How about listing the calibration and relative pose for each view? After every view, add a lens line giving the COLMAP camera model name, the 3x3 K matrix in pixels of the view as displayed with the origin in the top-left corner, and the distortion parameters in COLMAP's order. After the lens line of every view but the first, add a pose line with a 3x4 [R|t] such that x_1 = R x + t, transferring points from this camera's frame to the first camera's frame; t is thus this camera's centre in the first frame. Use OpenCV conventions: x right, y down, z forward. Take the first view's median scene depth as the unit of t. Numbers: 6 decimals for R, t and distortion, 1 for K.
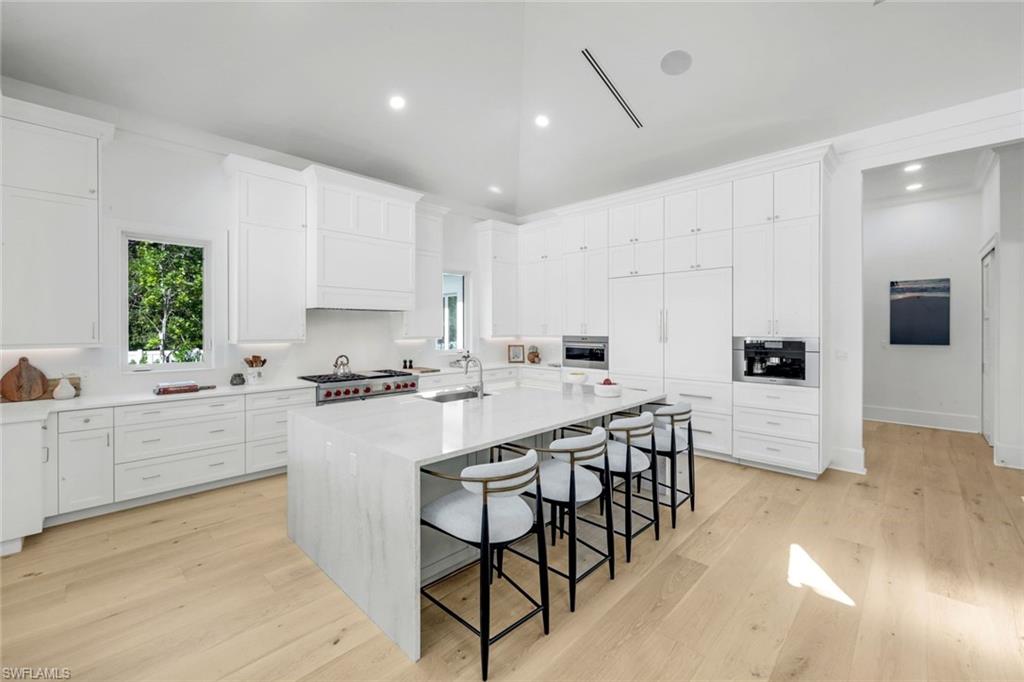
lens RADIAL K [[422.8, 0, 506.3], [0, 422.8, 328.7], [0, 0, 1]] dist [-0.000476, -0.000128]
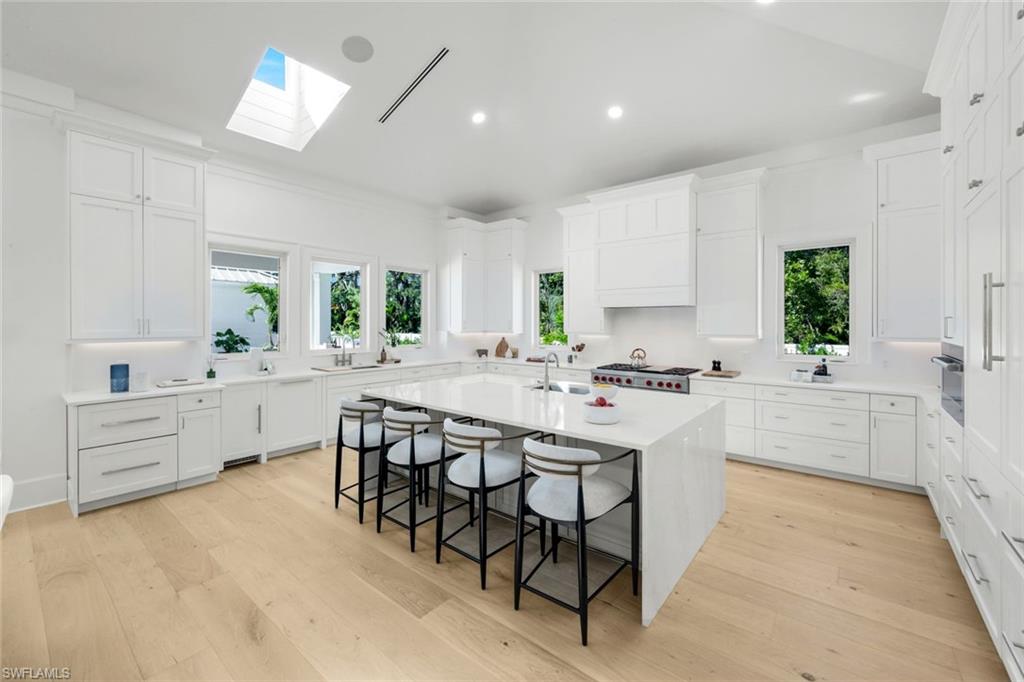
lens RADIAL K [[414.0, 0, 513.5], [0, 414.0, 322.2], [0, 0, 1]] dist [0.000960, 0.000079]
pose [[0.091341, -0.002001, -0.995818, 0.892055], [-0.003666, 0.999991, -0.002346, -0.003981], [0.995813, 0.003865, 0.091333, 0.763563]]
